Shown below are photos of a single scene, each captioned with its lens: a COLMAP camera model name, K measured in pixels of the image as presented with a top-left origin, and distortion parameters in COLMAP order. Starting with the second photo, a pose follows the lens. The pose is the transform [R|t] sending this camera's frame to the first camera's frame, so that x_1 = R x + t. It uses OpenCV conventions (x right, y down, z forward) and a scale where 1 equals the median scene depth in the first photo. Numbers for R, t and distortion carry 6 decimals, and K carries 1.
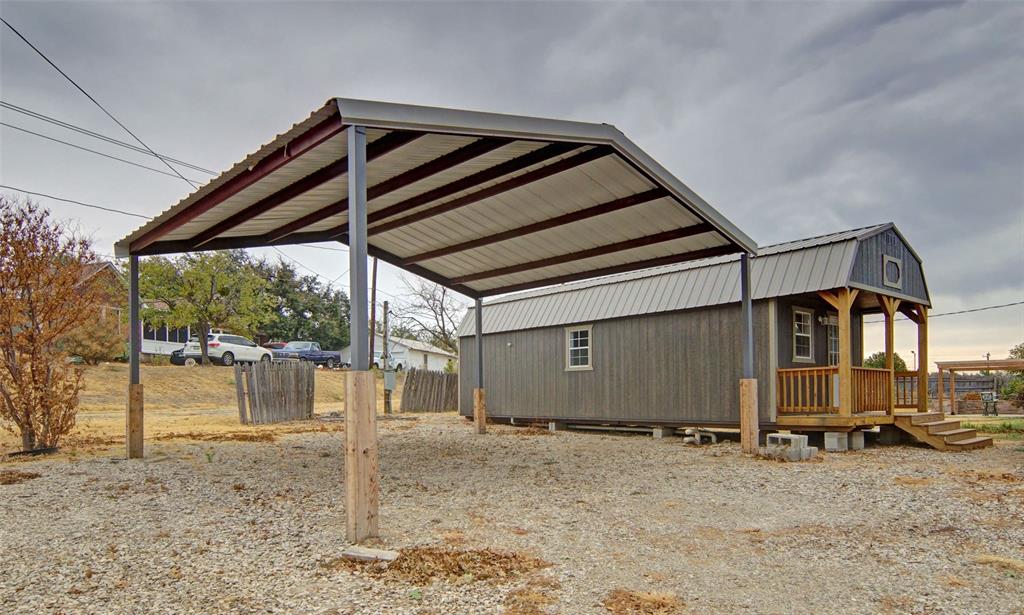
lens RADIAL K [[561.2, 0, 510.6], [0, 561.2, 385.8], [0, 0, 1]] dist [-0.021305, -0.000058]
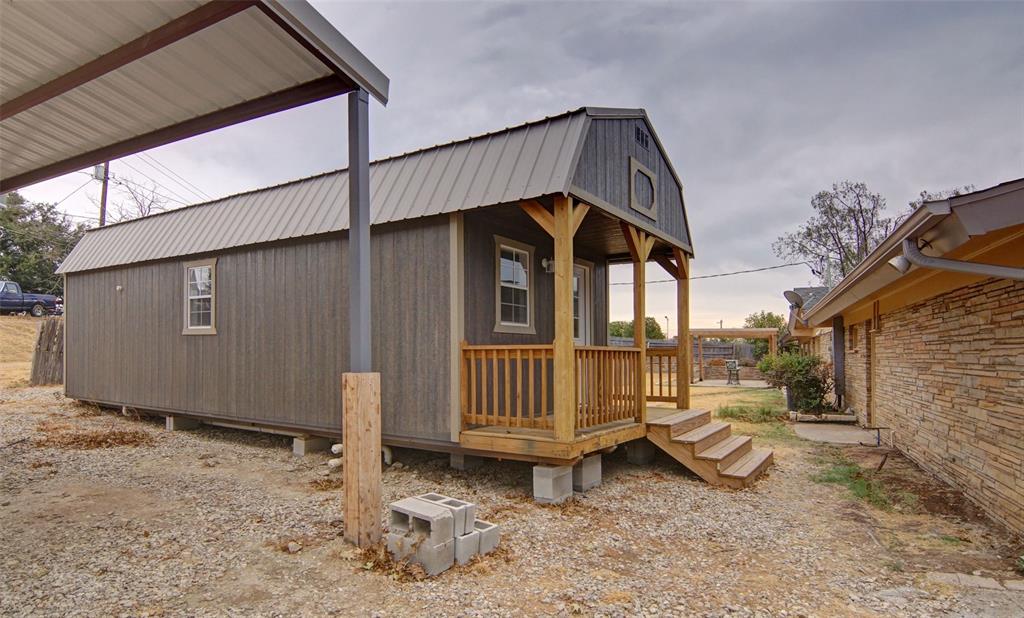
lens RADIAL K [[584.1, 0, 511.6], [0, 584.1, 308.6], [0, 0, 1]] dist [-0.001971, -0.000010]
pose [[0.932452, 0.035443, 0.359551, 0.308488], [-0.013712, 0.997931, -0.062811, -0.029562], [-0.361033, 0.053638, 0.931009, 0.436165]]
